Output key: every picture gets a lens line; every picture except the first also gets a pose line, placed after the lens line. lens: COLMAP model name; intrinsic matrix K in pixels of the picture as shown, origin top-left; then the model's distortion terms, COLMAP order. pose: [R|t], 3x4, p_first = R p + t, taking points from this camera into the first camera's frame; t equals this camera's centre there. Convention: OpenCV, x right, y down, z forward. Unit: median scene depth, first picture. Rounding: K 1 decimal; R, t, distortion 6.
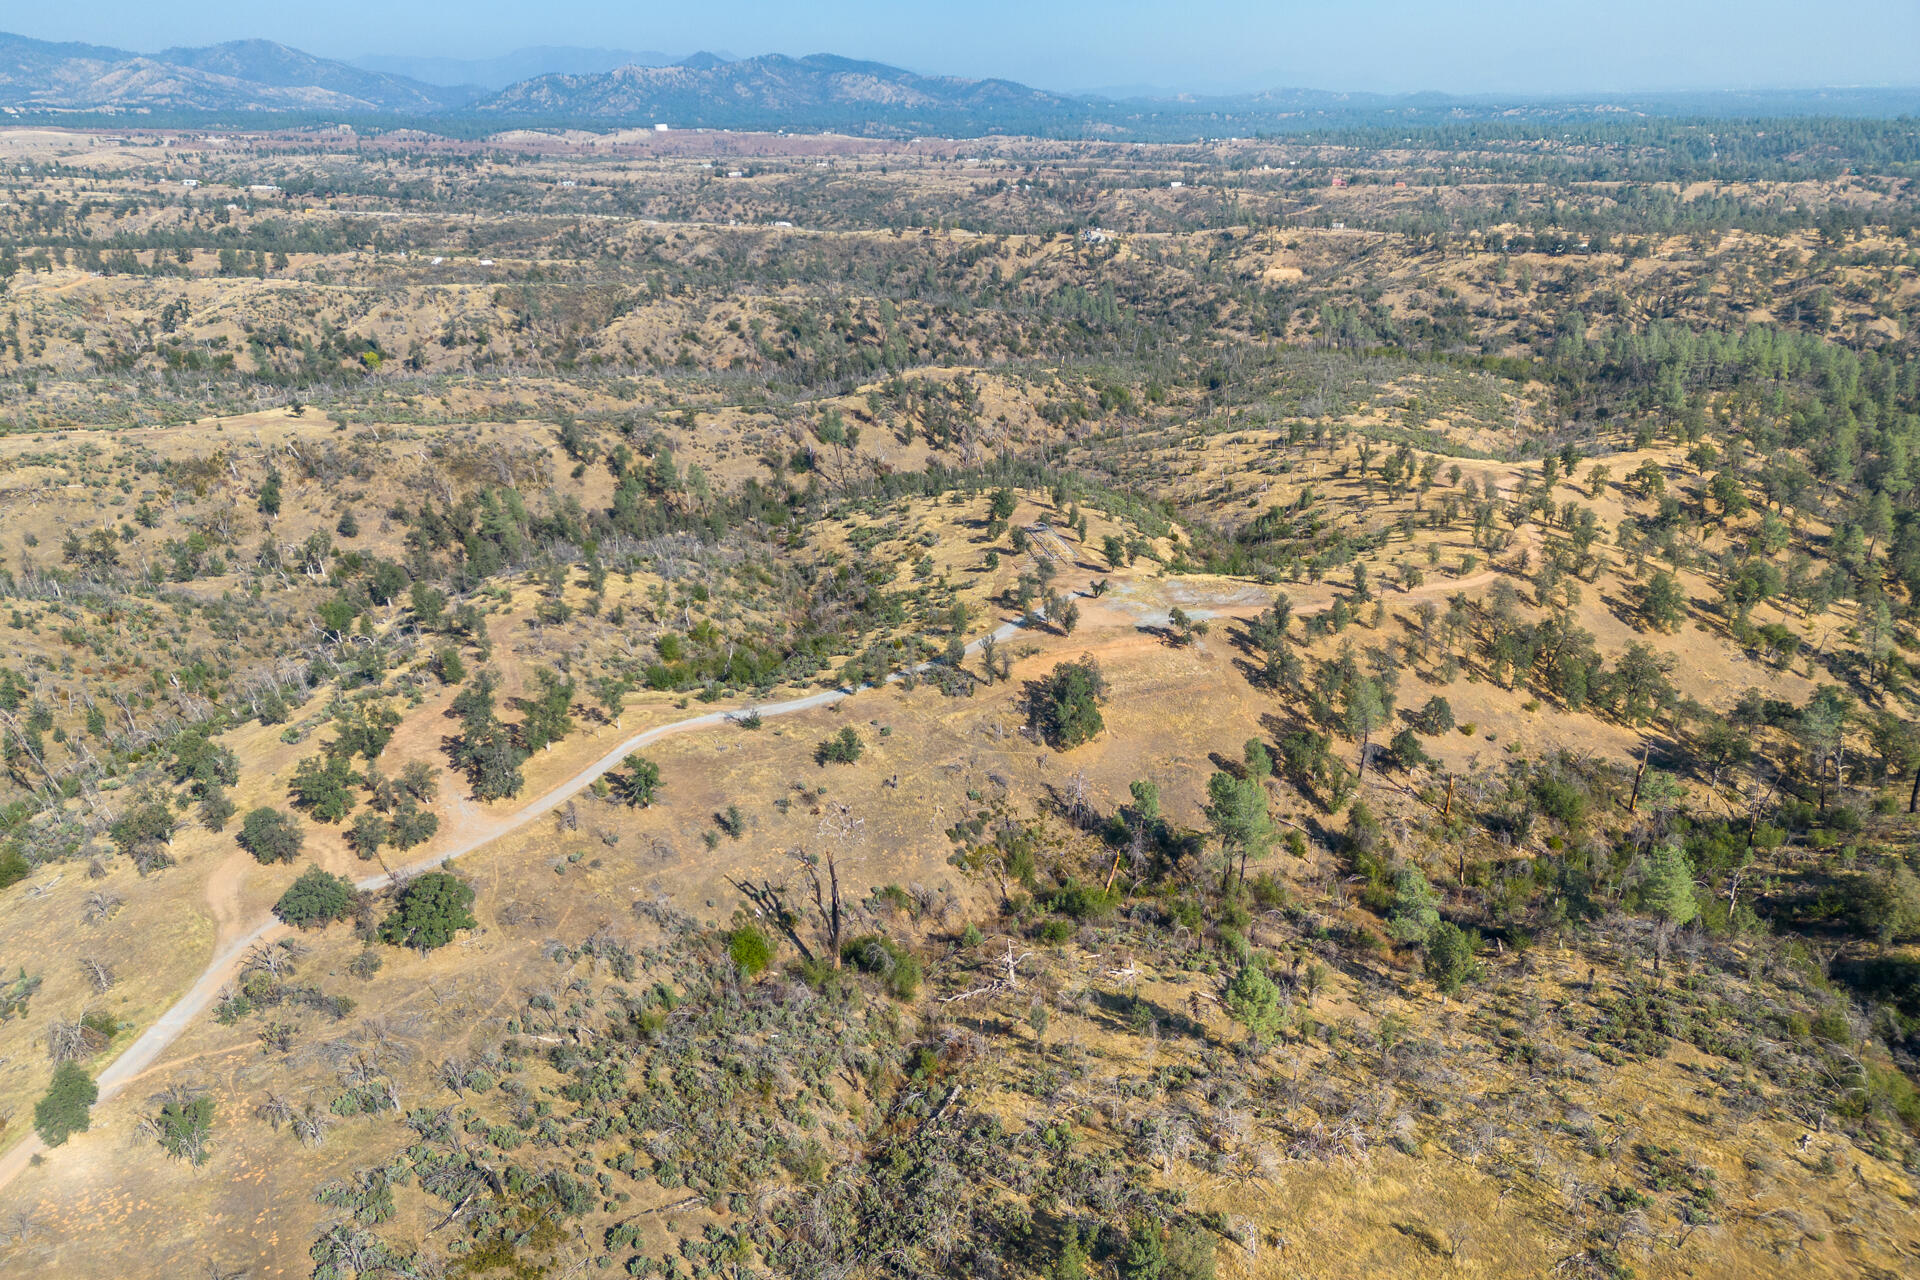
lens RADIAL K [[1324.5, 0, 974.6], [0, 1324.5, 653.4], [0, 0, 1]] dist [0.094865, -0.039943]
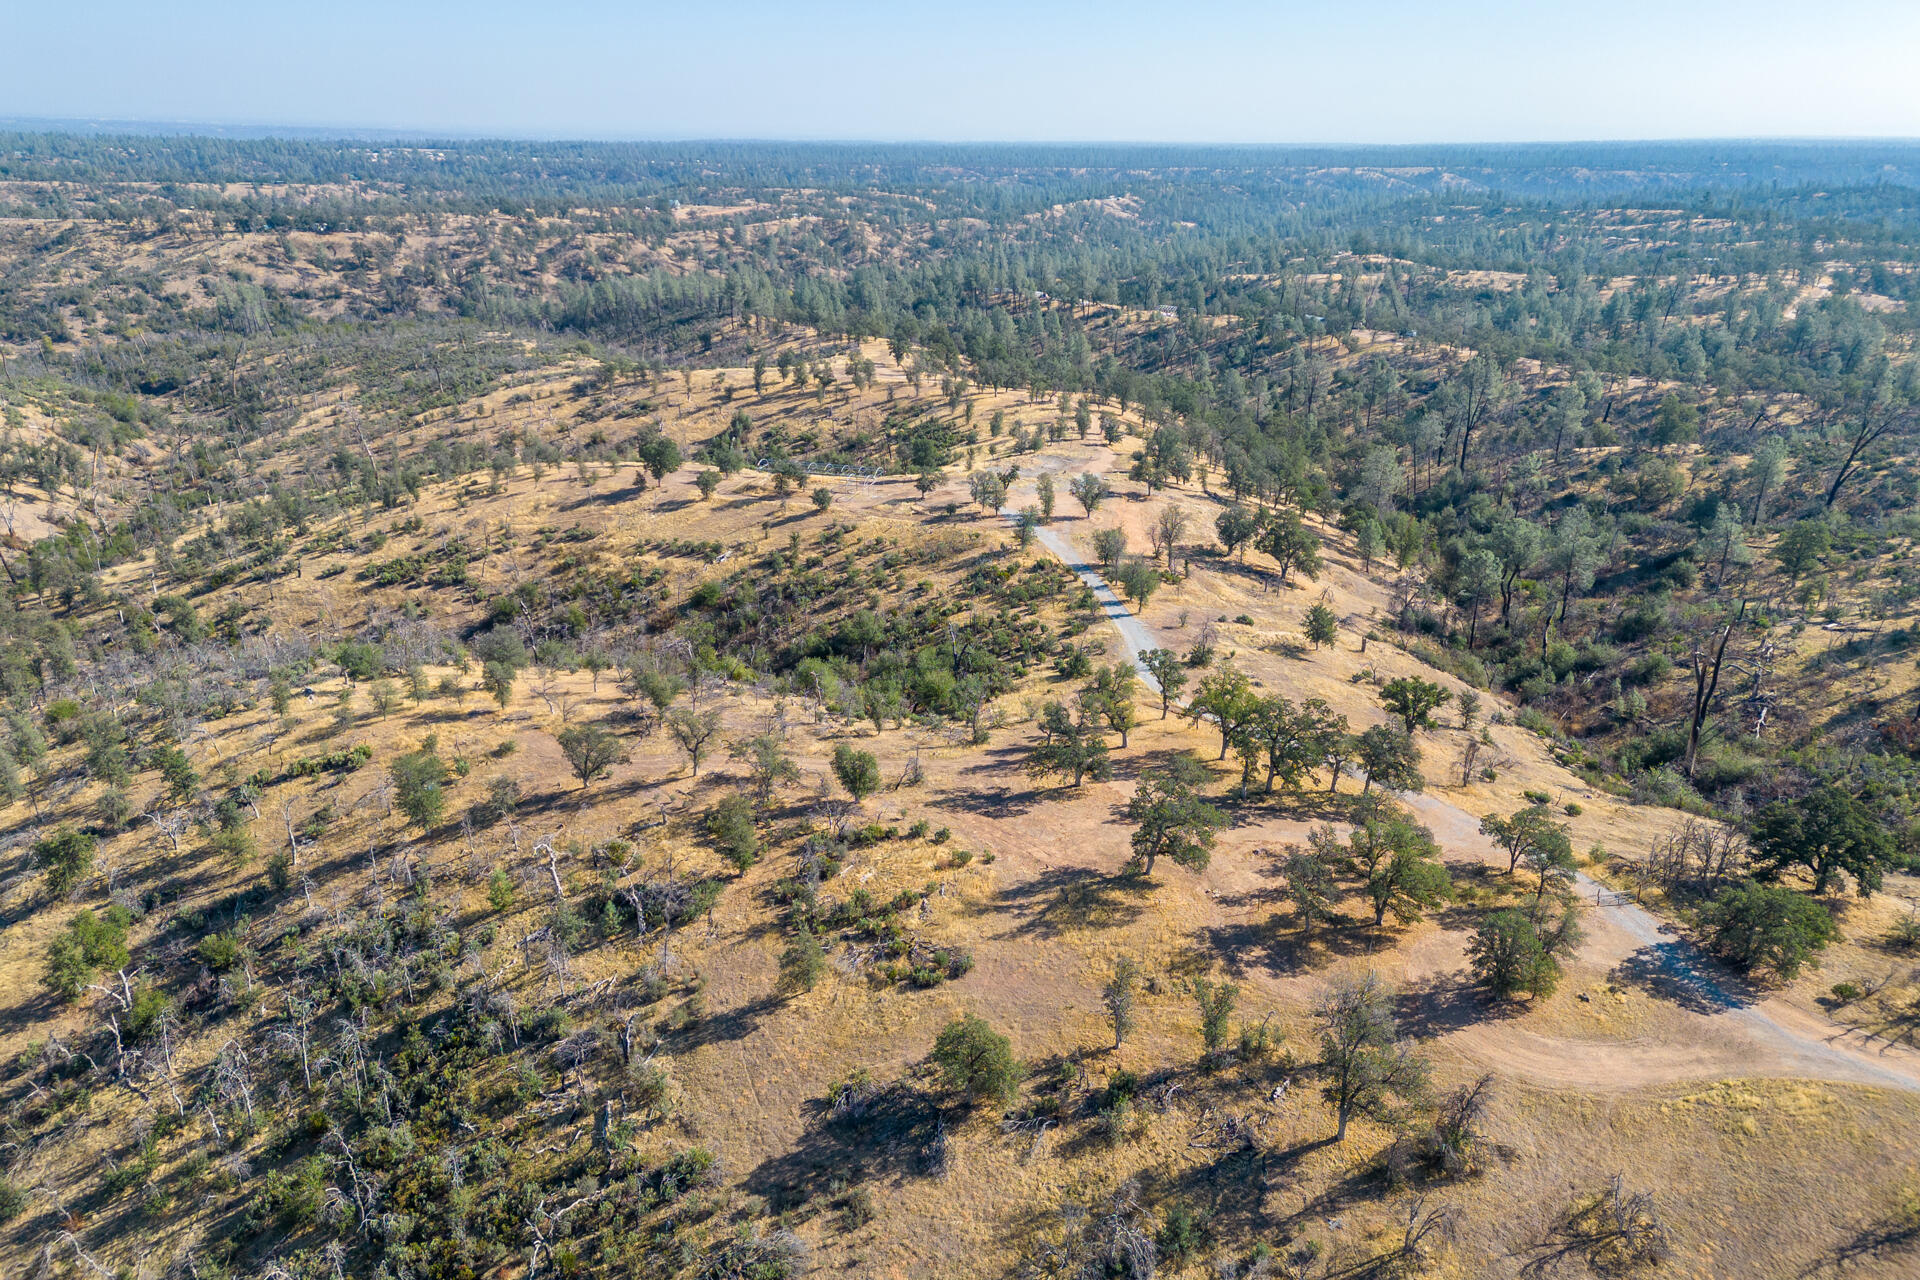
lens RADIAL K [[1324.5, 0, 974.3], [0, 1324.5, 610.9], [0, 0, 1]] dist [0.094865, -0.039943]
pose [[0.468782, -0.282022, 0.837082, -0.227103], [0.322544, 0.936876, 0.135012, -0.030901], [-0.822319, 0.206705, 0.530156, 0.188020]]
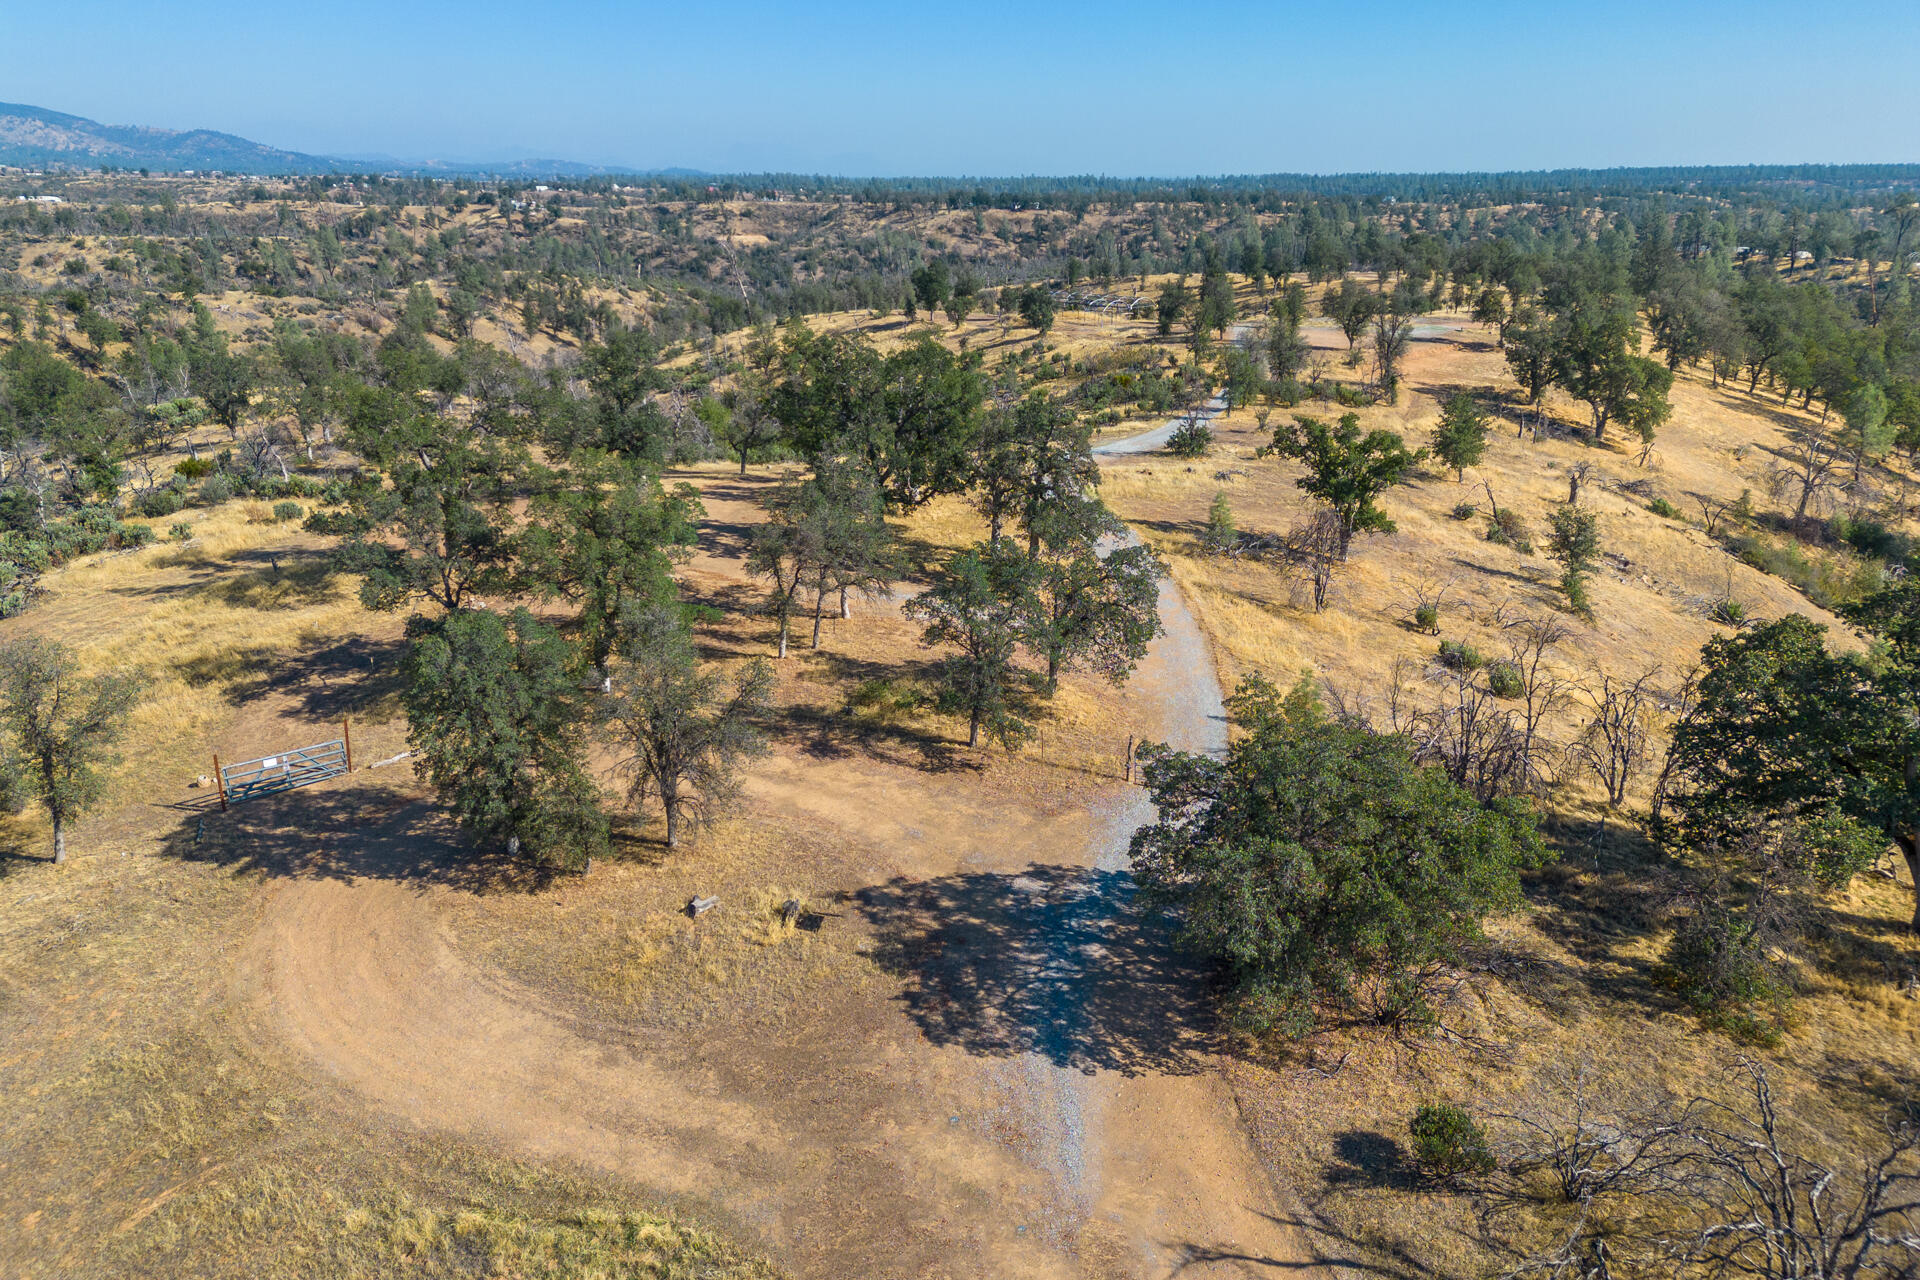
lens RADIAL K [[1324.5, 0, 968.6], [0, 1324.5, 565.3], [0, 0, 1]] dist [0.094865, -0.039943]
pose [[0.869923, -0.128606, 0.476124, -0.121442], [0.180480, 0.981451, -0.064653, 0.029016], [-0.458978, 0.142174, 0.876998, 0.172280]]
